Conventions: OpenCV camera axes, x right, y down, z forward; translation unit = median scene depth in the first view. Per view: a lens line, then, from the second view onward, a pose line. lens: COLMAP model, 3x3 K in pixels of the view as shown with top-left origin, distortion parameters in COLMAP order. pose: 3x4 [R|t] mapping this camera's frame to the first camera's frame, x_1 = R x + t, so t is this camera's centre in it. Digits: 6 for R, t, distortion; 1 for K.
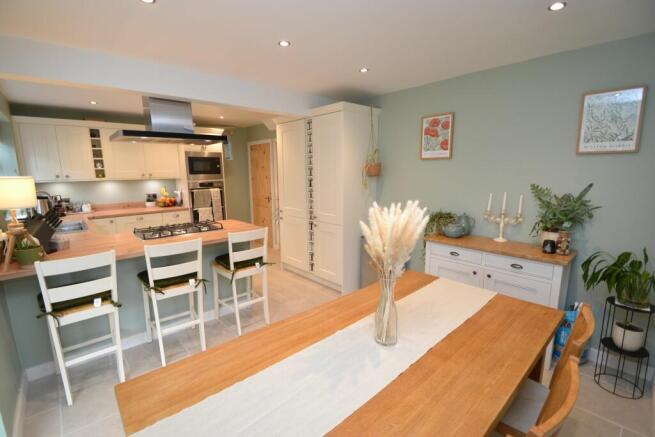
lens RADIAL K [[290.9, 0, 325.3], [0, 290.9, 216.0], [0, 0, 1]] dist [-0.003402, -0.005187]
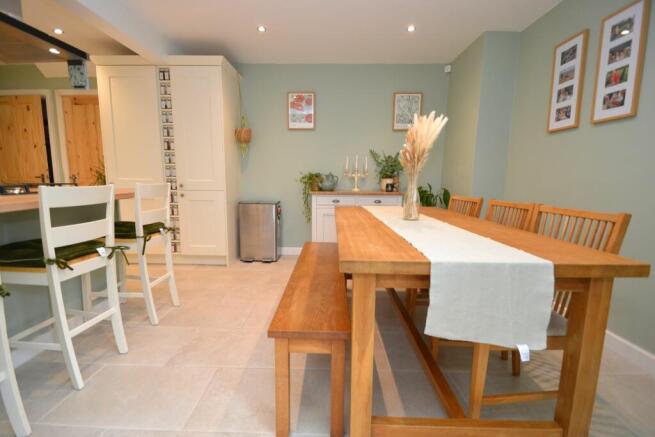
lens RADIAL K [[290.9, 0, 329.3], [0, 290.9, 219.3], [0, 0, 1]] dist [-0.003402, -0.005187]
pose [[0.678629, -0.093149, 0.728551, -0.456658], [0.099446, 0.994444, 0.034513, 0.143118], [-0.727718, 0.049030, 0.684122, 0.125747]]
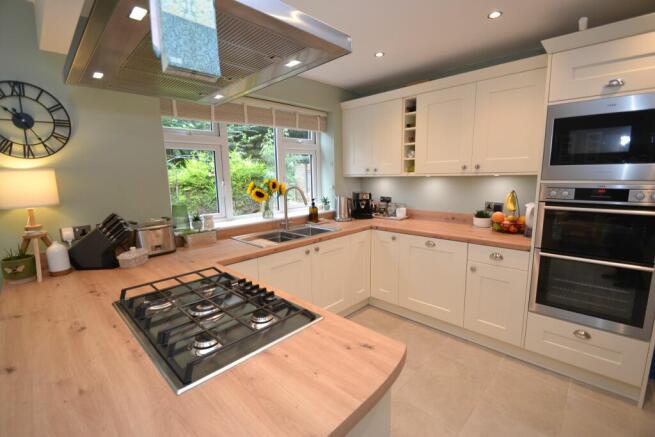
lens RADIAL K [[290.9, 0, 325.2], [0, 290.9, 221.3], [0, 0, 1]] dist [-0.003402, -0.005187]
pose [[0.061251, 0.173223, -0.982976, -0.143919], [-0.139669, 0.976623, 0.163401, -0.153363], [0.988302, 0.127283, 0.084014, 1.139896]]
